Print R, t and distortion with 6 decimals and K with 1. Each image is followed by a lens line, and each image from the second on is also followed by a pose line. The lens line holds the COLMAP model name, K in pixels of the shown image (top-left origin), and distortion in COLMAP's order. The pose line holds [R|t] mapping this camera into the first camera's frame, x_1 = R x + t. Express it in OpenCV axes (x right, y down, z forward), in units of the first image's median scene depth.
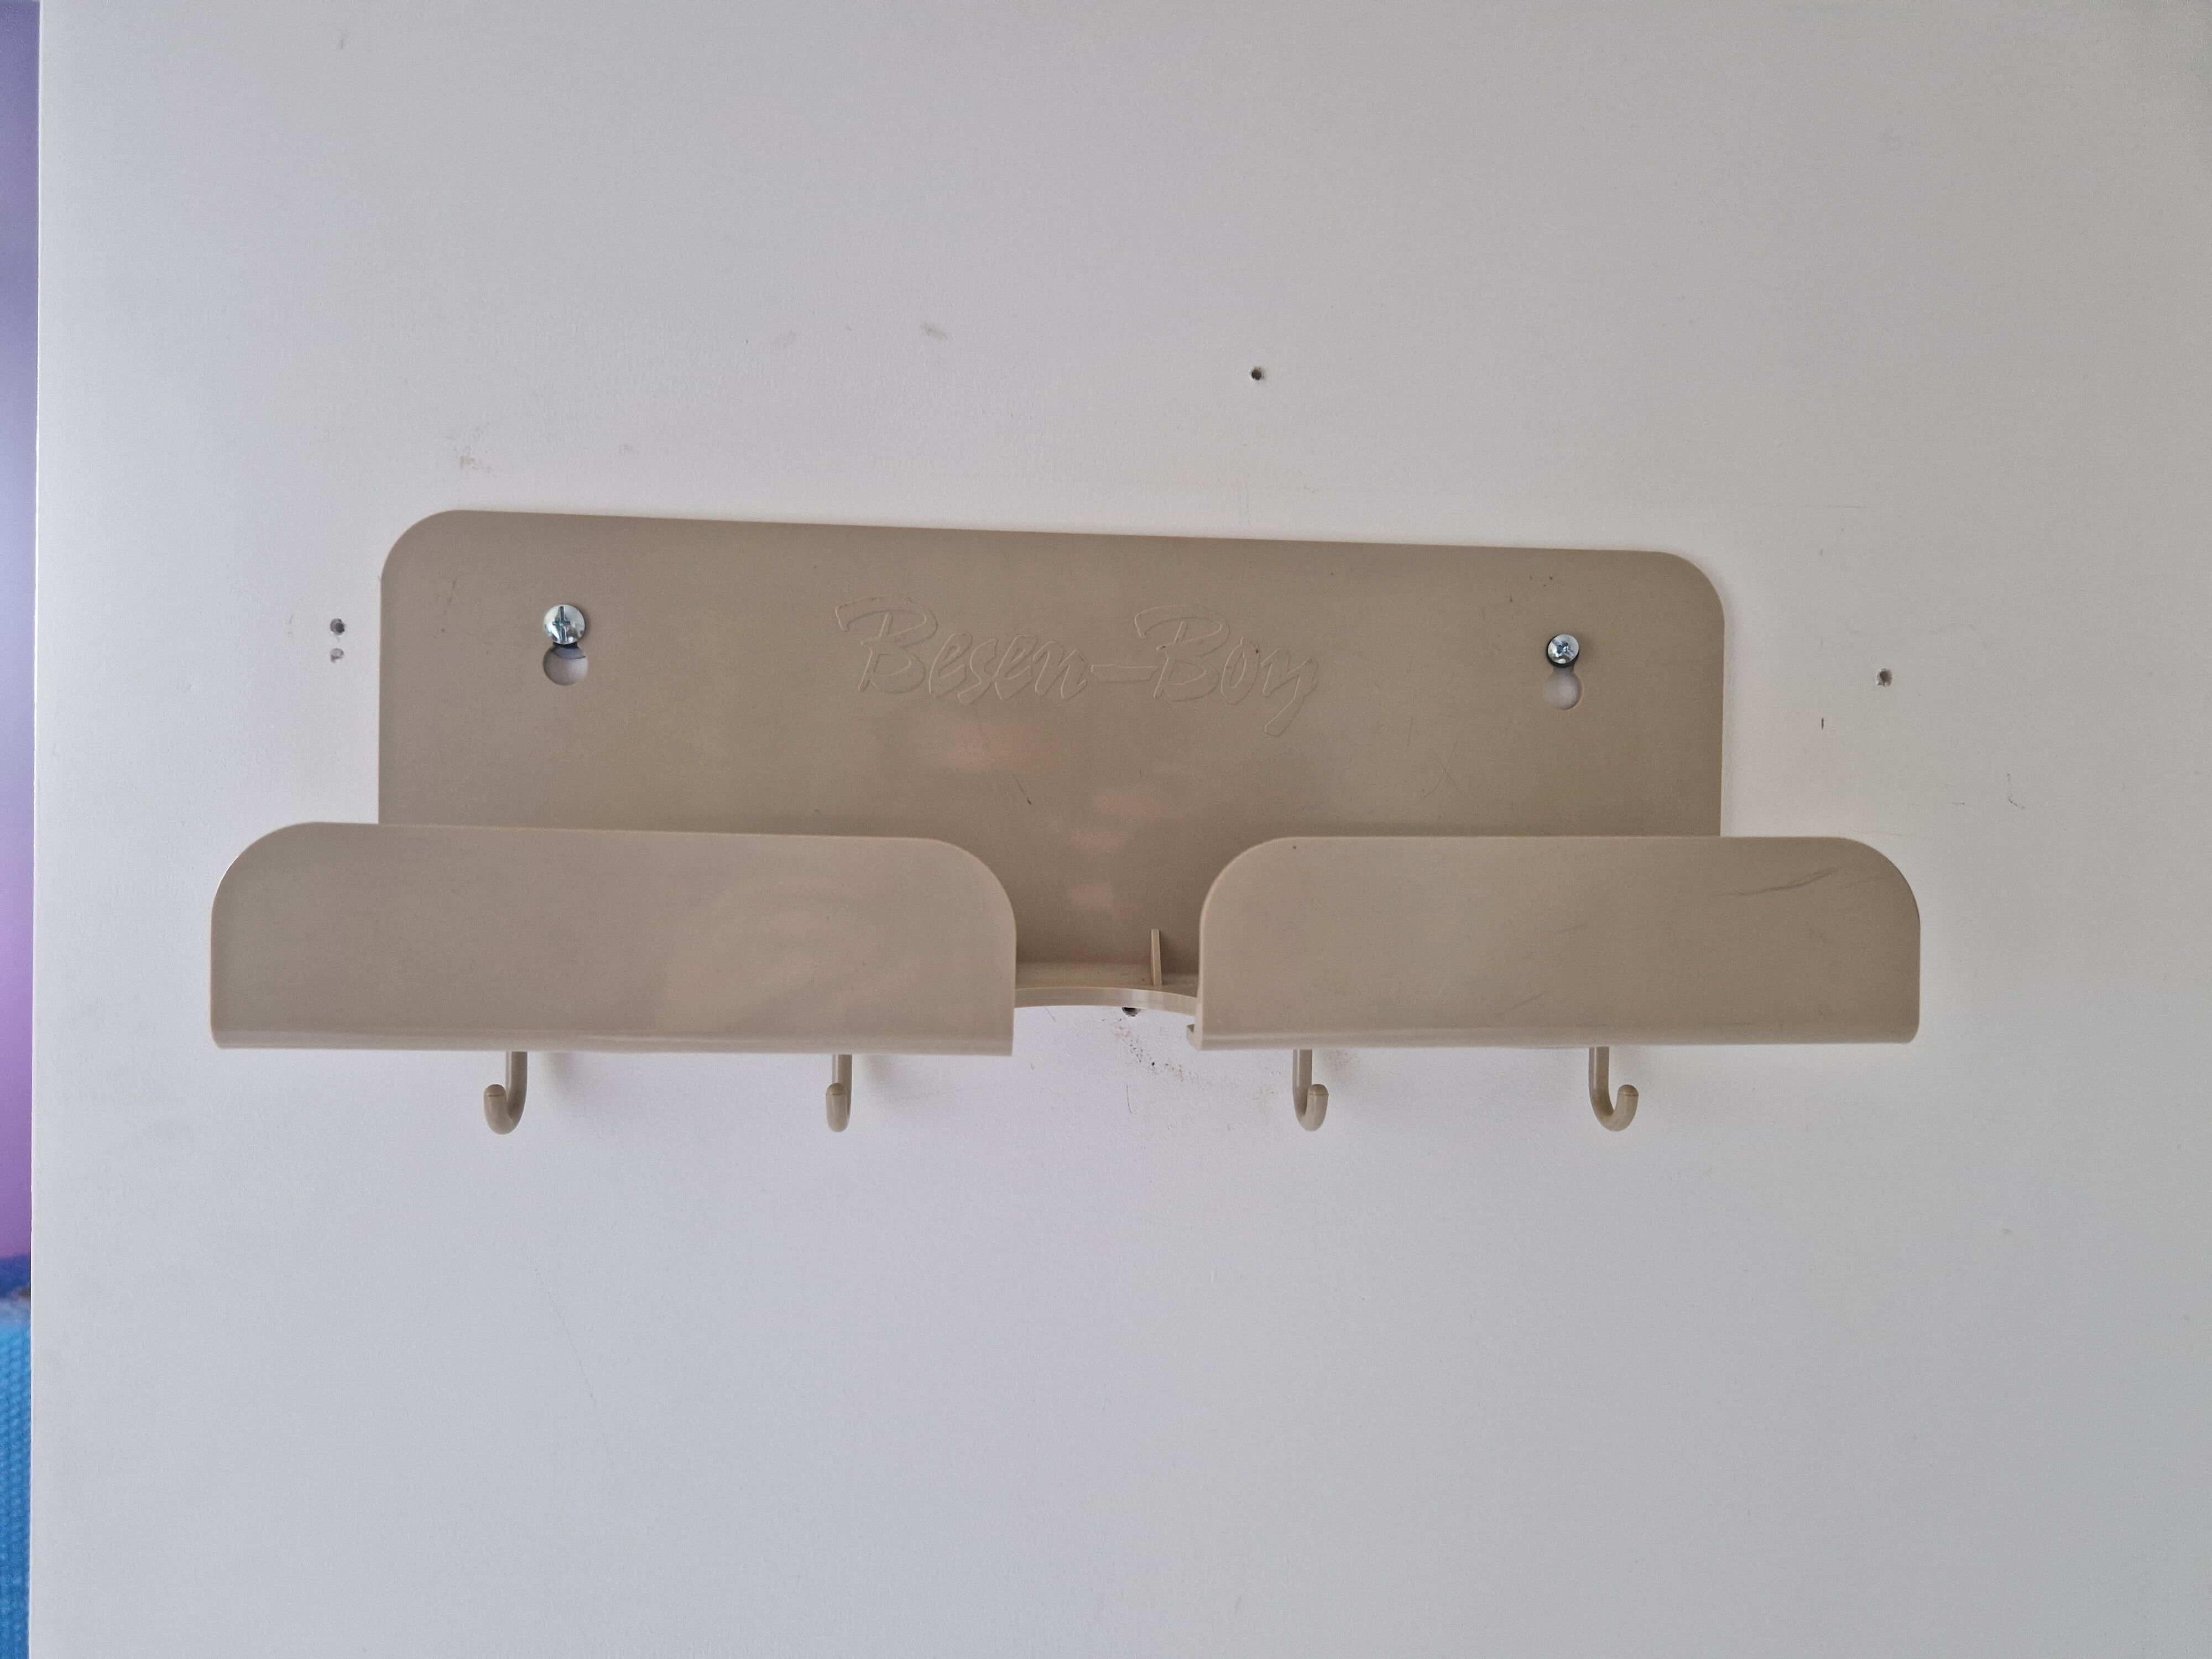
lens RADIAL K [[1501.3, 0, 1108.2], [0, 1501.3, 820.0], [0, 0, 1]] dist [-0.013831, -0.008752]
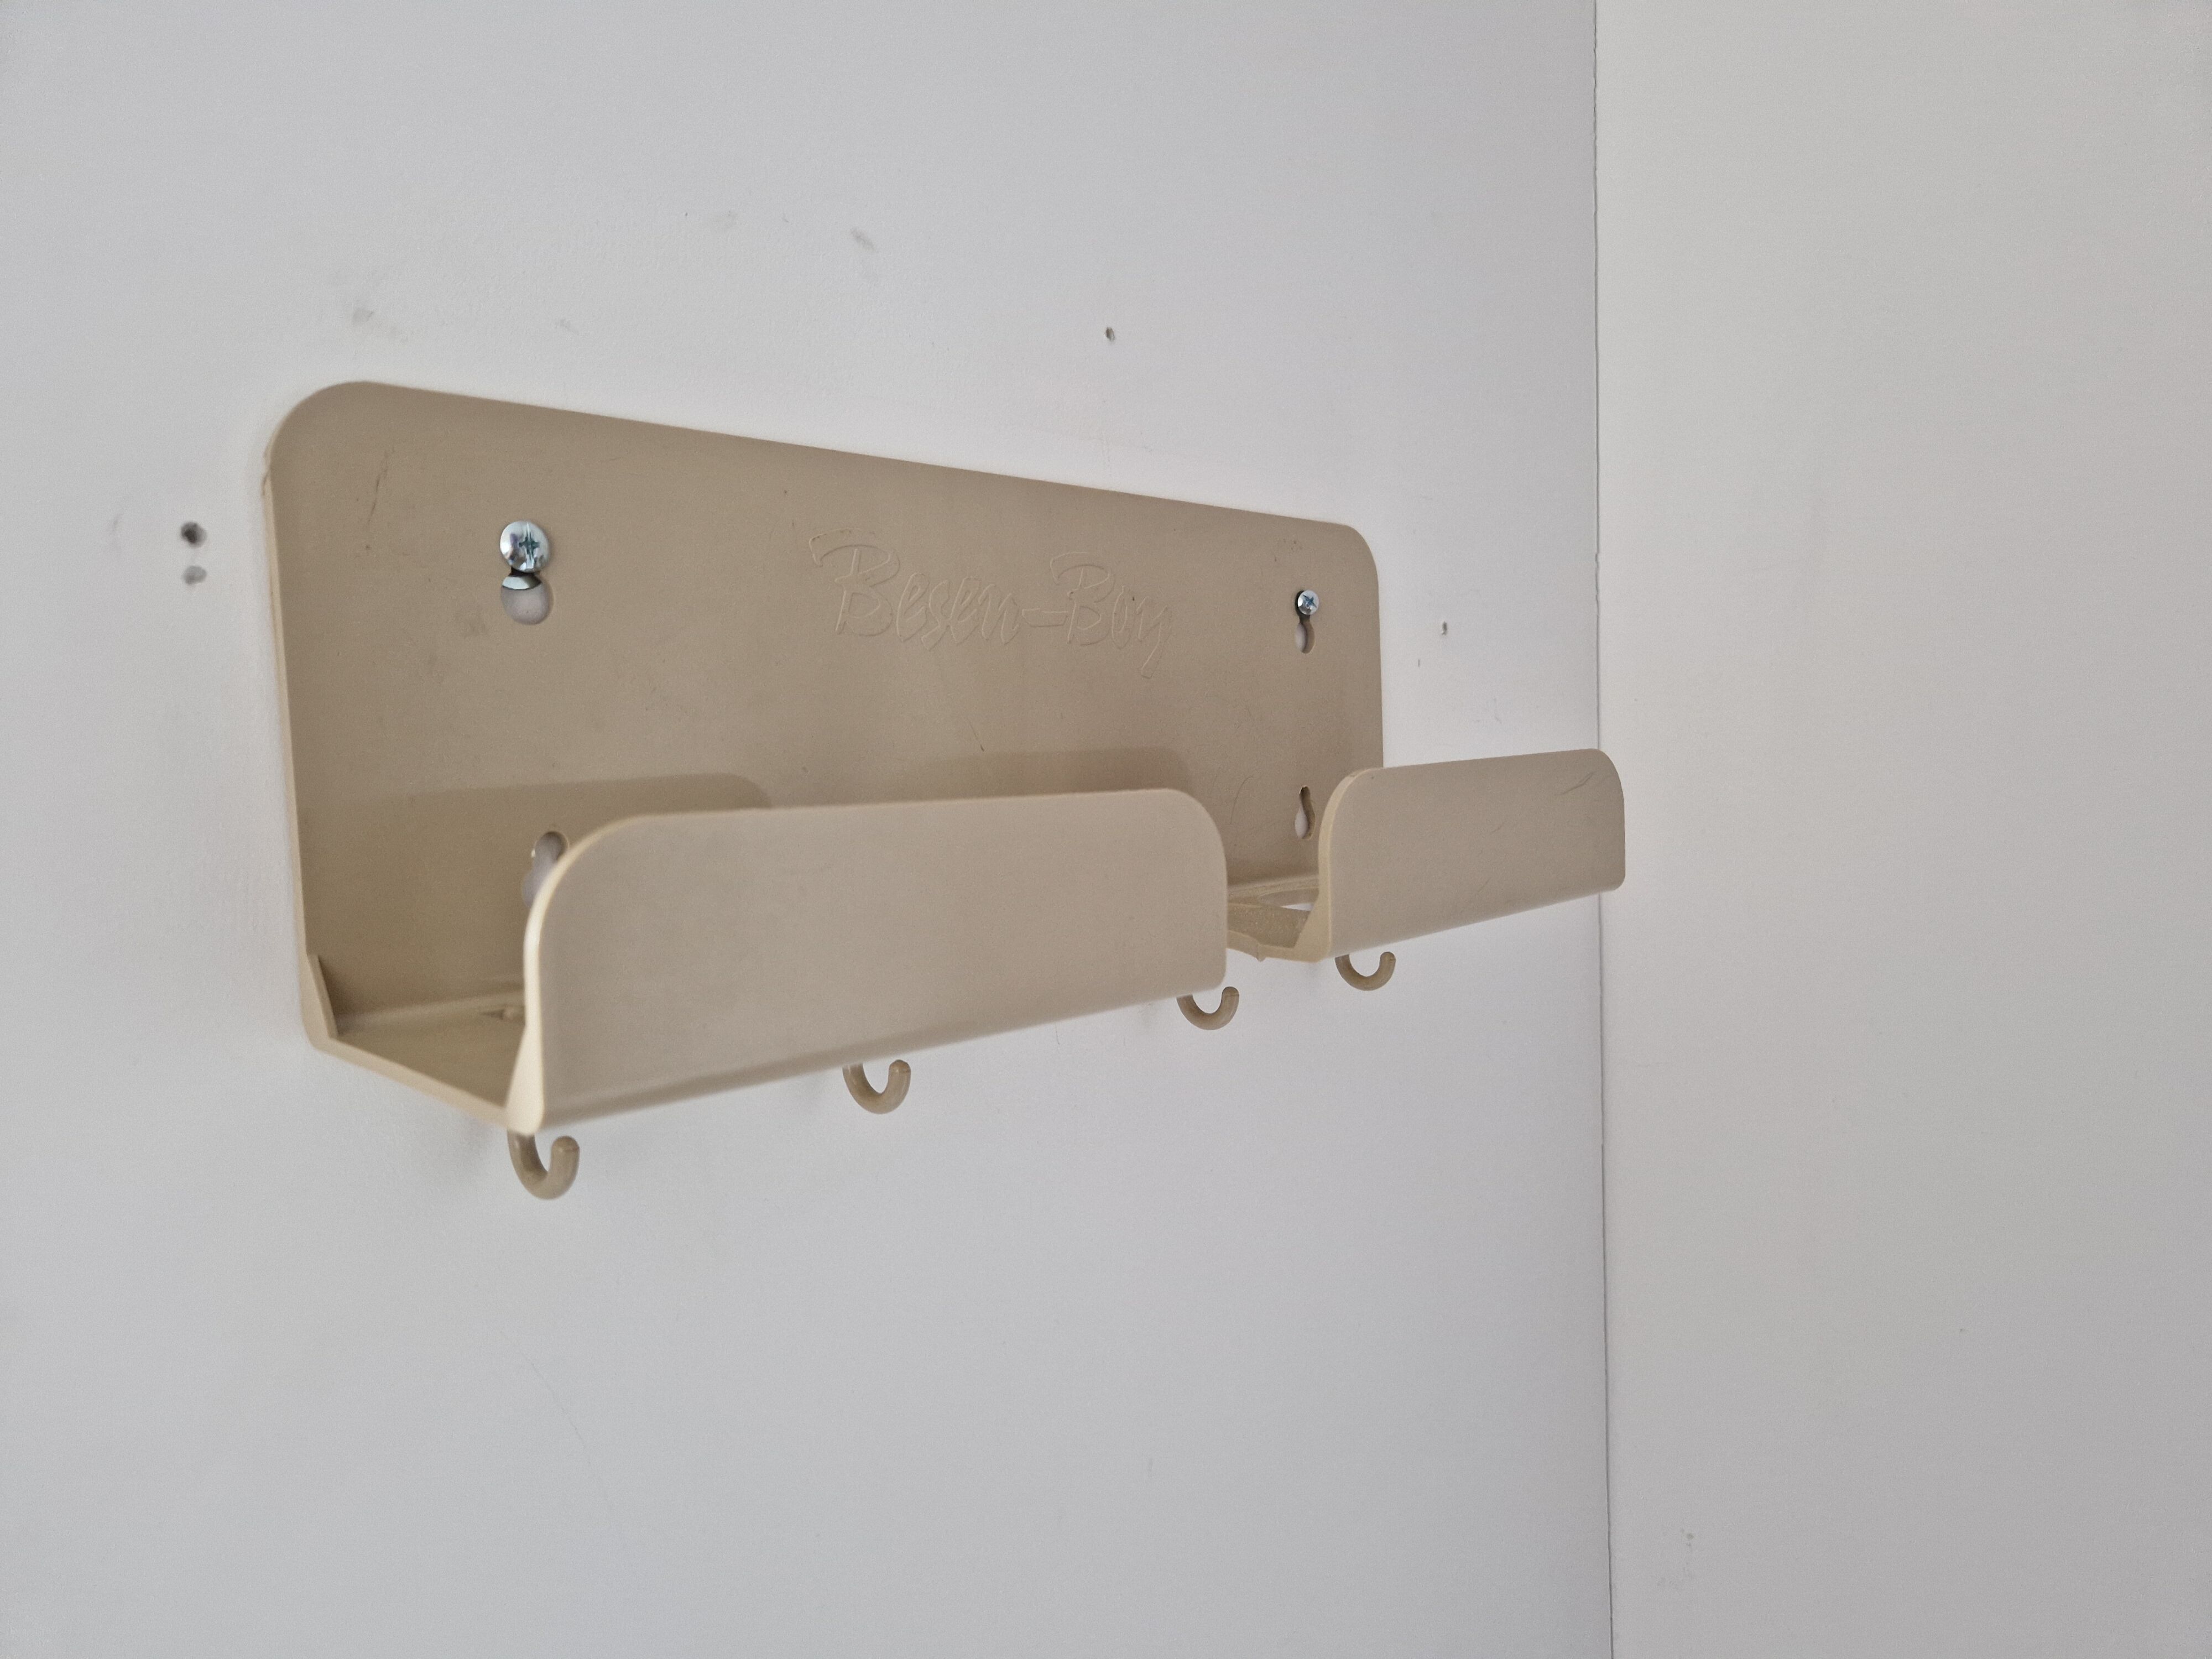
lens RADIAL K [[1501.3, 0, 1099.8], [0, 1501.3, 826.9], [0, 0, 1]] dist [-0.013831, -0.008752]
pose [[0.753994, -0.075633, 0.652513, -0.644851], [0.033117, 0.996463, 0.077233, -0.033818], [-0.656046, -0.036624, 0.753832, 0.202126]]
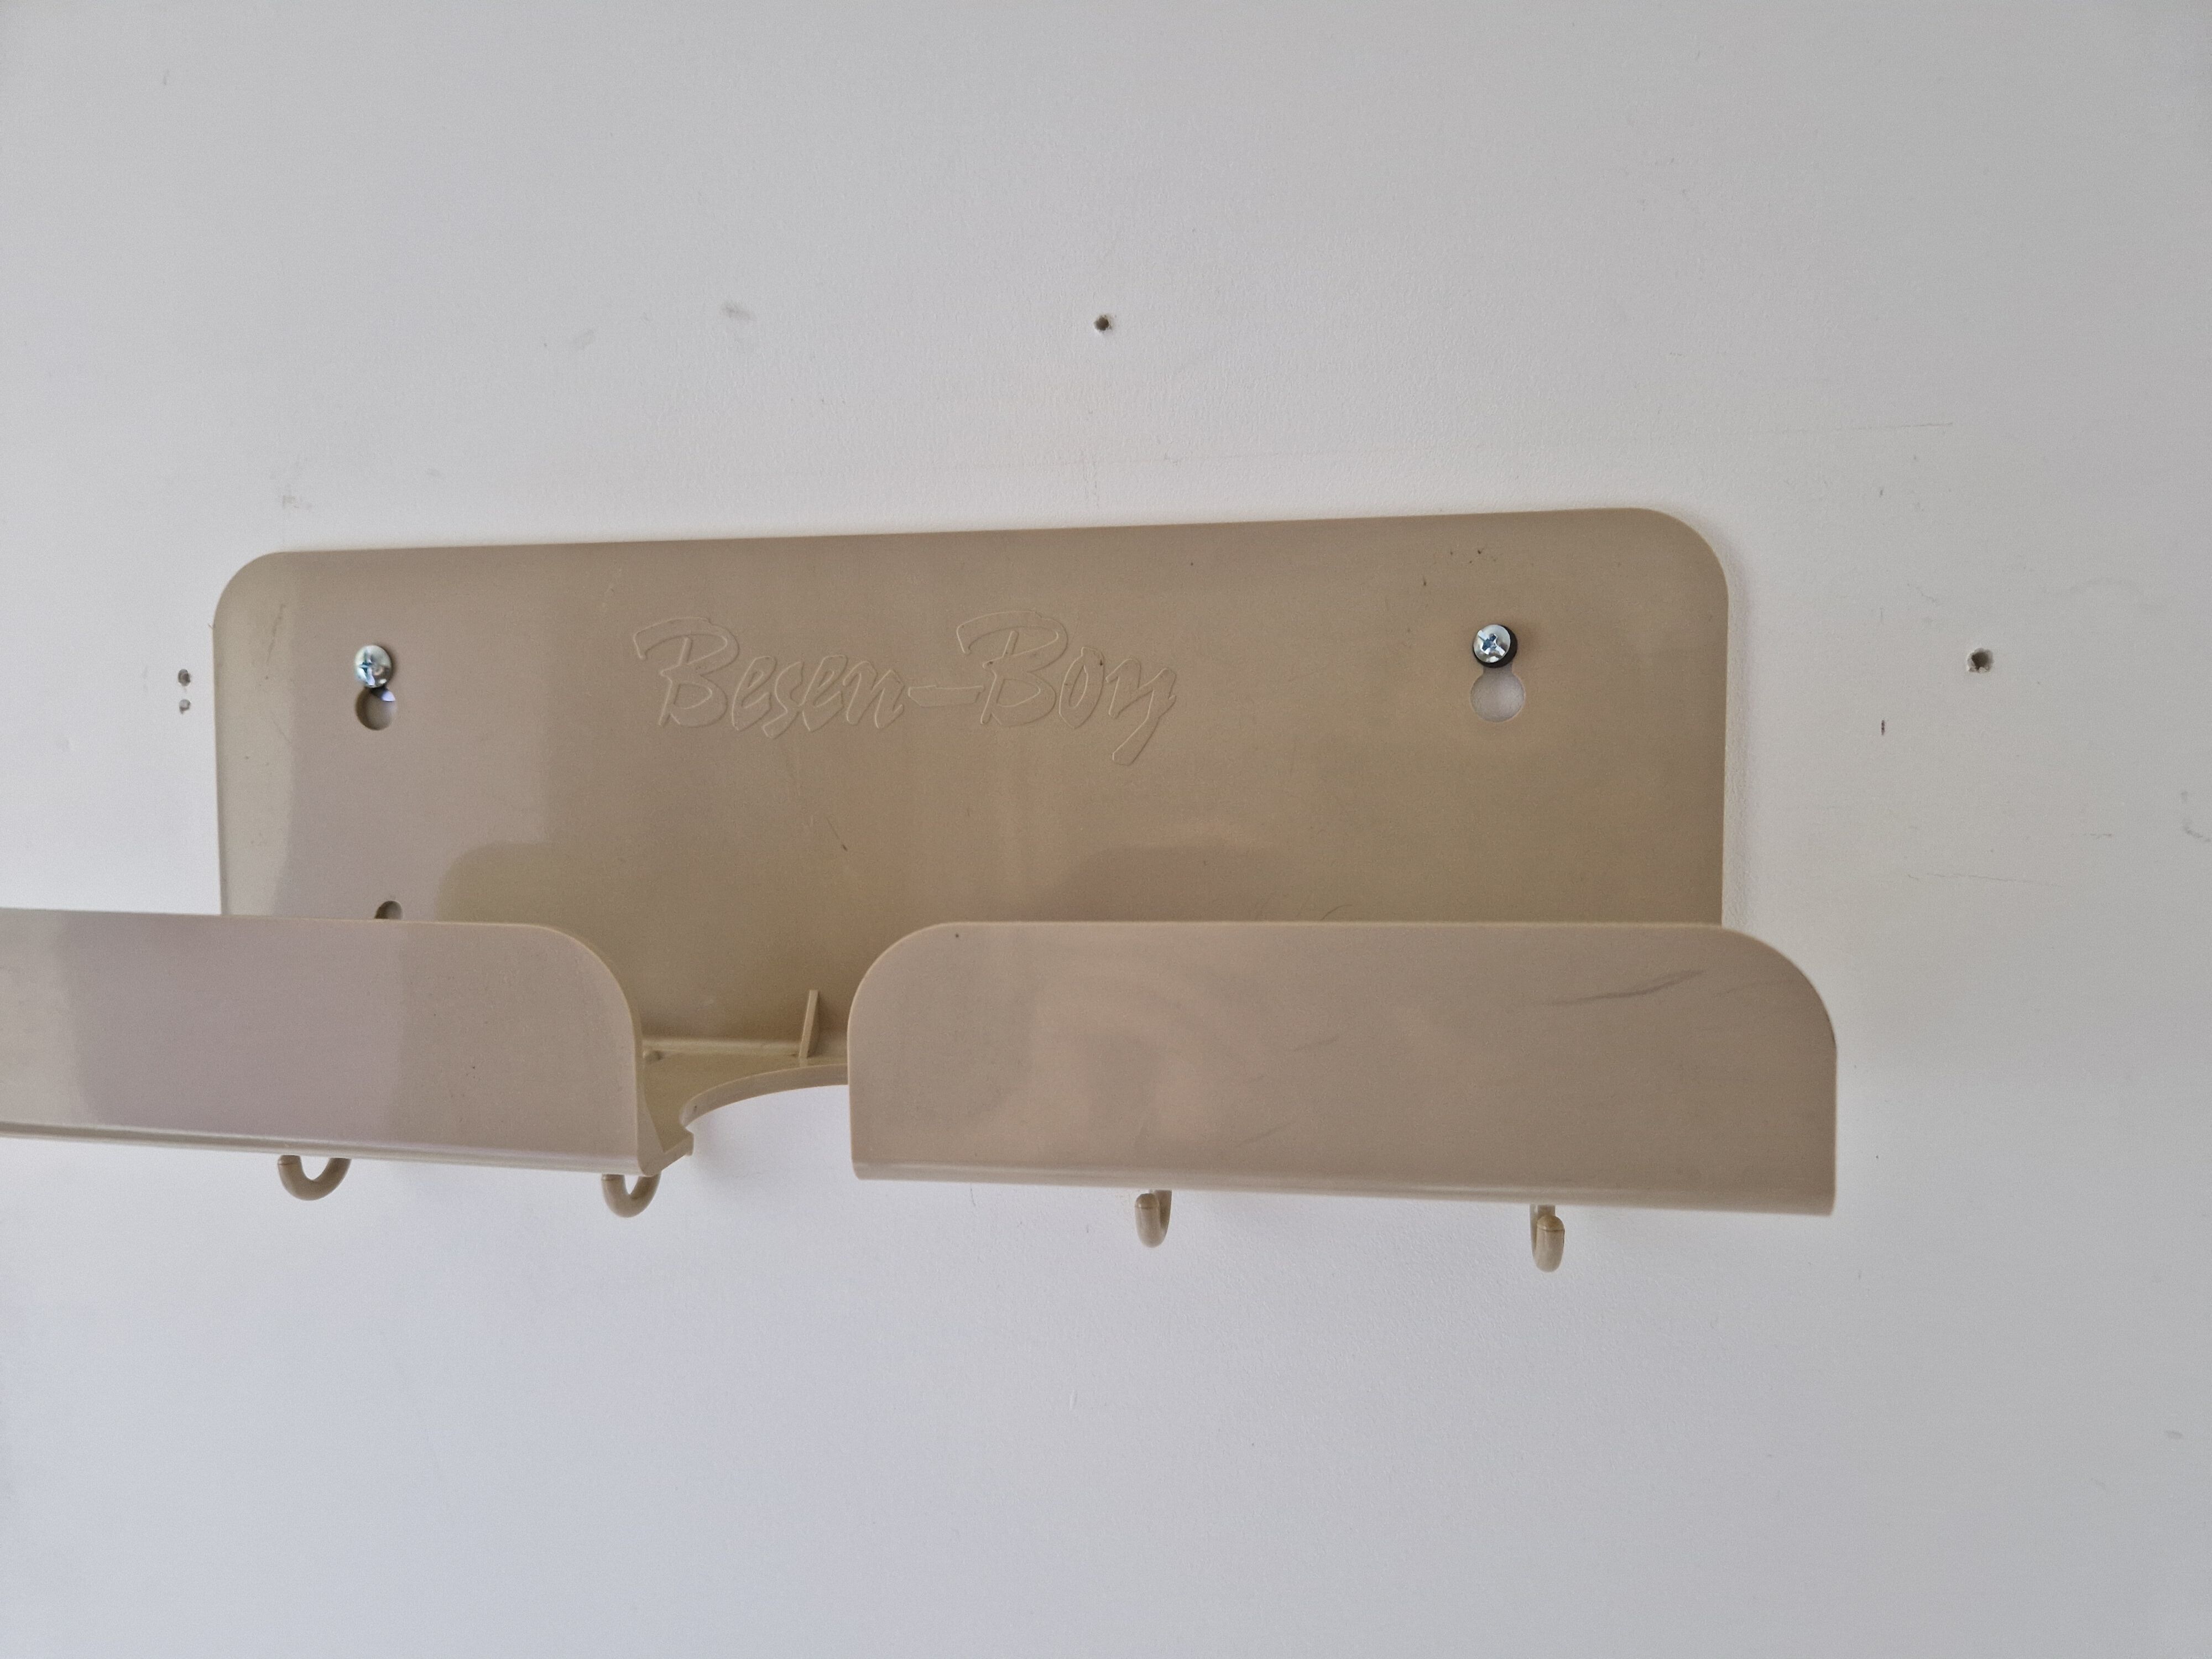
lens RADIAL K [[1501.3, 0, 1084.1], [0, 1501.3, 831.0], [0, 0, 1]] dist [-0.013831, -0.008752]
pose [[0.962612, -0.008665, -0.270745, 0.318235], [0.018435, 0.999267, 0.033563, -0.048707], [0.270256, -0.037300, 0.962066, 0.202607]]
